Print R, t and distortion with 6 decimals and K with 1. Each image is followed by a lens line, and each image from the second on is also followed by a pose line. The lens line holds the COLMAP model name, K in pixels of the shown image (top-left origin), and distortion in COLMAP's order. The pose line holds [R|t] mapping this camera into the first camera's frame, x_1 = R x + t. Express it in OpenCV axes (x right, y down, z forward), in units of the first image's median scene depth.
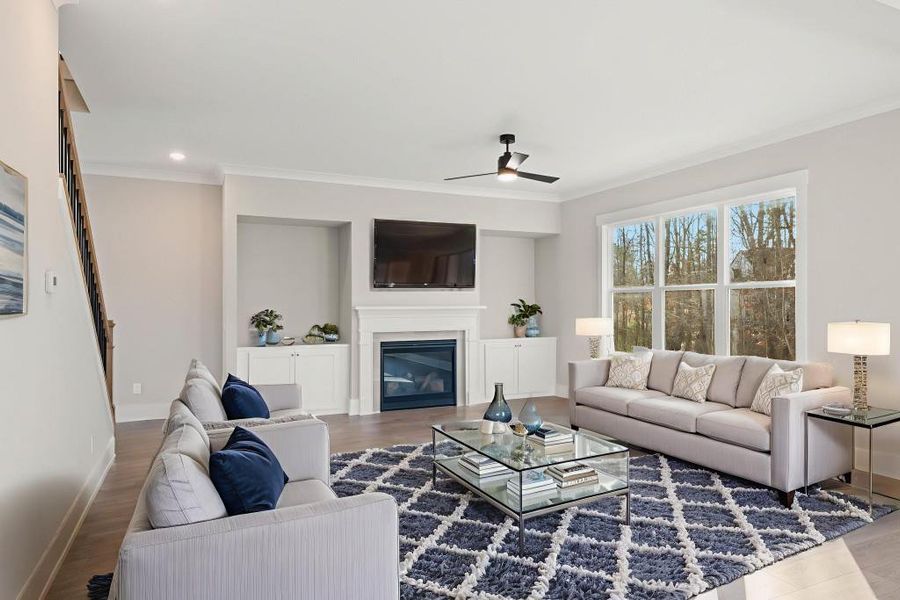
lens RADIAL K [[499.6, 0, 452.9], [0, 499.6, 299.4], [0, 0, 1]] dist [0.002584, 0.000699]
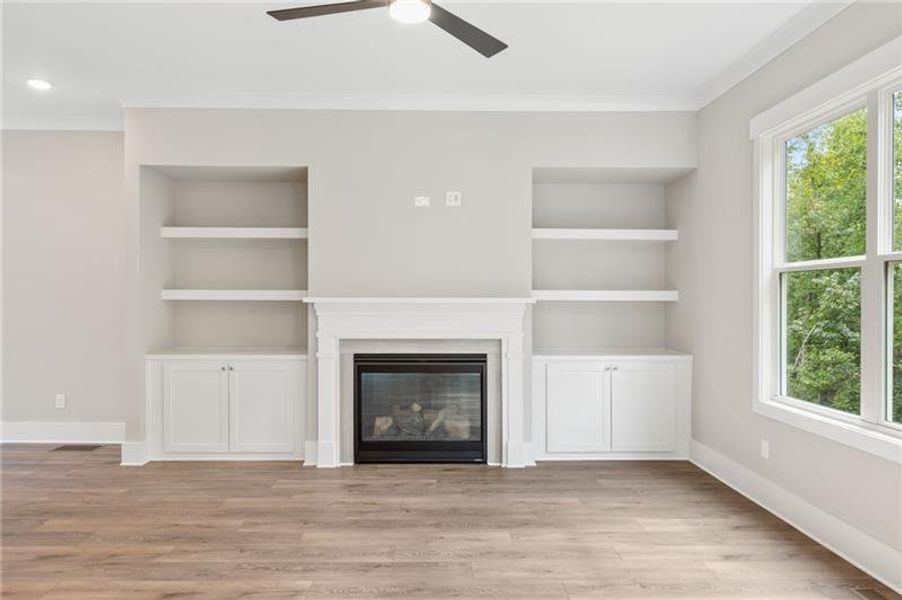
lens RADIAL K [[582.9, 0, 449.0], [0, 582.9, 298.0], [0, 0, 1]] dist [0.005384, -0.000854]
pose [[0.921083, 0.005877, -0.389322, 0.256959], [-0.001661, 0.999936, 0.011164, 0.005948], [0.389363, -0.009637, 0.921034, 0.372073]]
